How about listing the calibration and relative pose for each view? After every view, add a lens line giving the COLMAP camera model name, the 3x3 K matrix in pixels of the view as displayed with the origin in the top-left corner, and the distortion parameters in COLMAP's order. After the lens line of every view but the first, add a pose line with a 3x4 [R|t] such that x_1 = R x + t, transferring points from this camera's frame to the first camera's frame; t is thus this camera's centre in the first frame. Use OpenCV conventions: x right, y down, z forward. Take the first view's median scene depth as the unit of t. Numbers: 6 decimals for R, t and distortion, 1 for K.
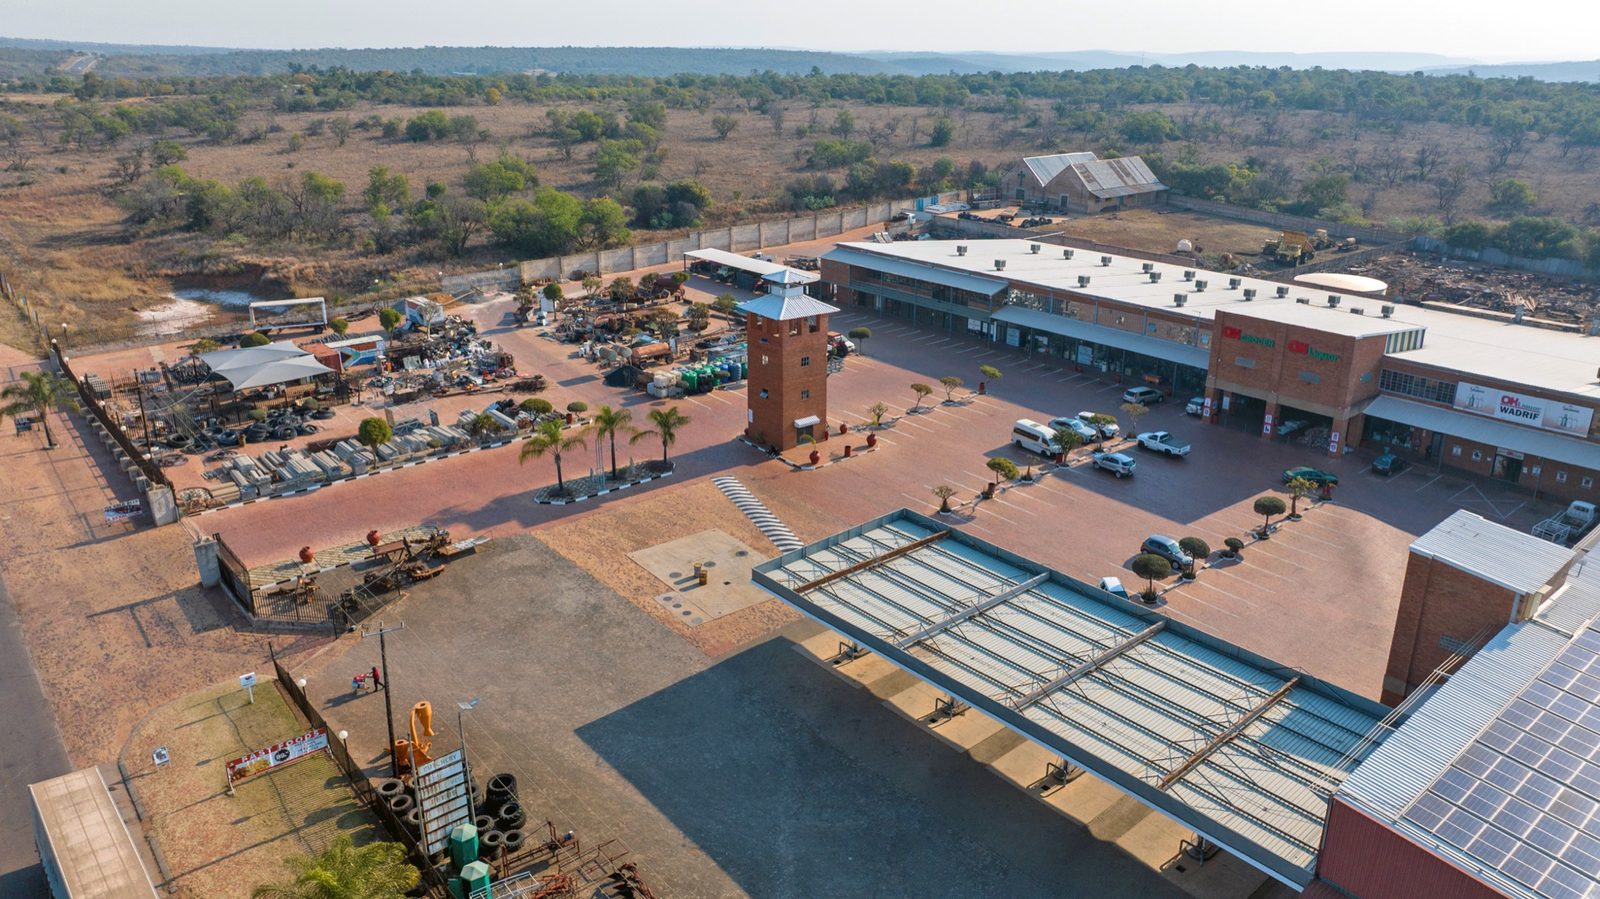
lens RADIAL K [[1127.6, 0, 800.0], [0, 1127.6, 449.5], [0, 0, 1]] dist [-0.003271, -0.000724]
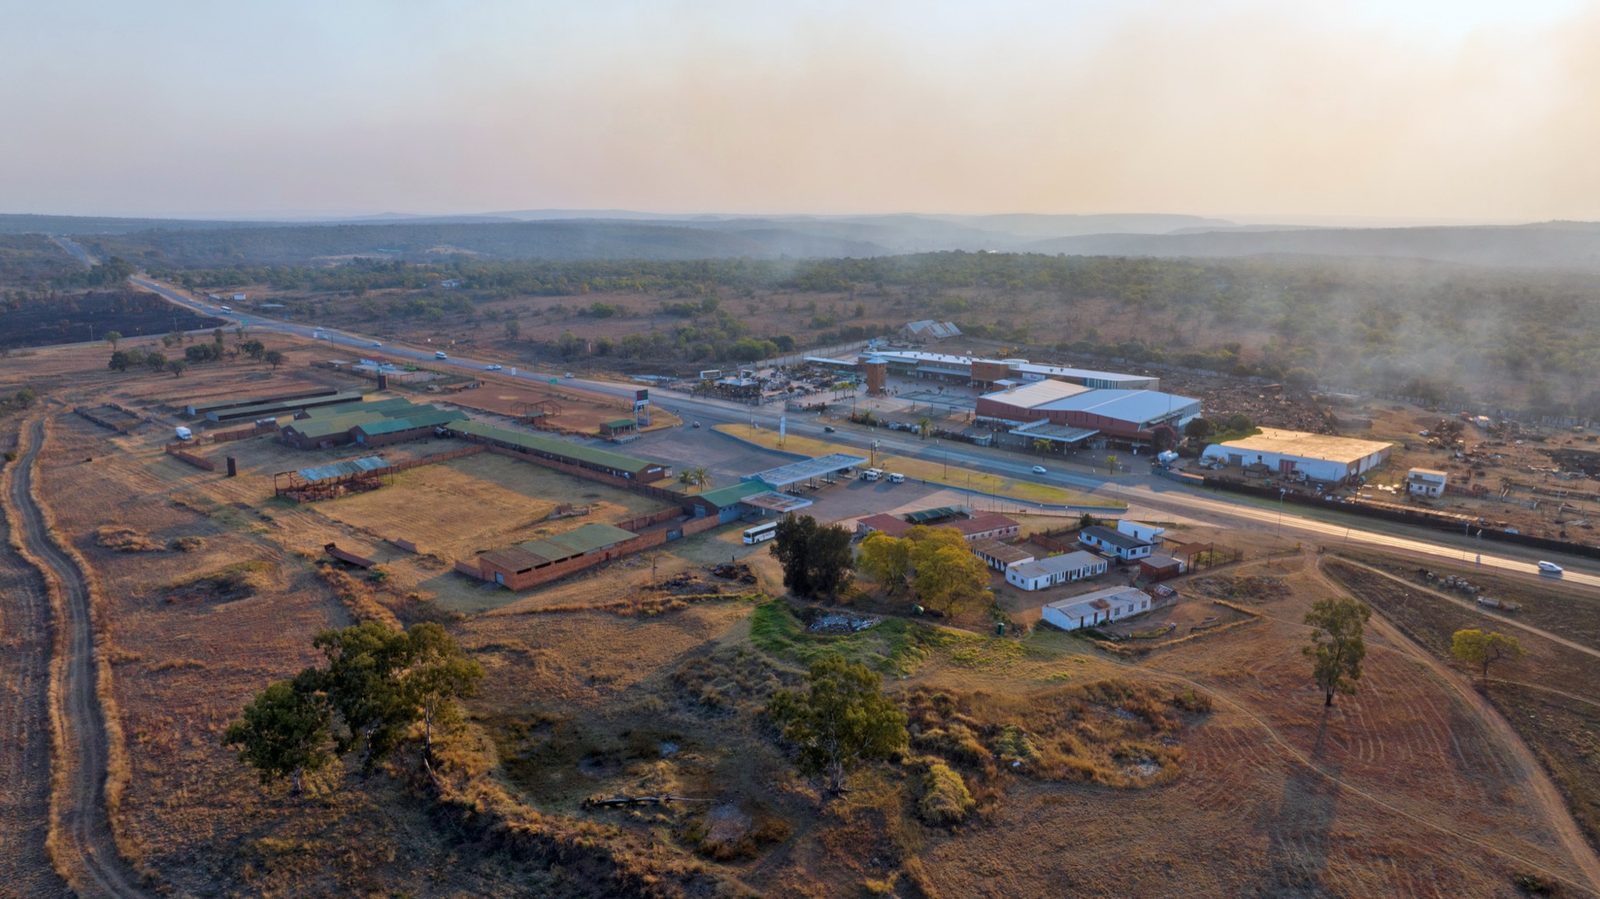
lens RADIAL K [[1127.6, 0, 800.0], [0, 1127.6, 449.5], [0, 0, 1]] dist [-0.003271, -0.000724]
pose [[0.988466, -0.034779, 0.147397, -0.410686], [0.053708, 0.990517, -0.126457, 0.320582], [-0.141601, 0.132915, 0.980960, -1.371833]]
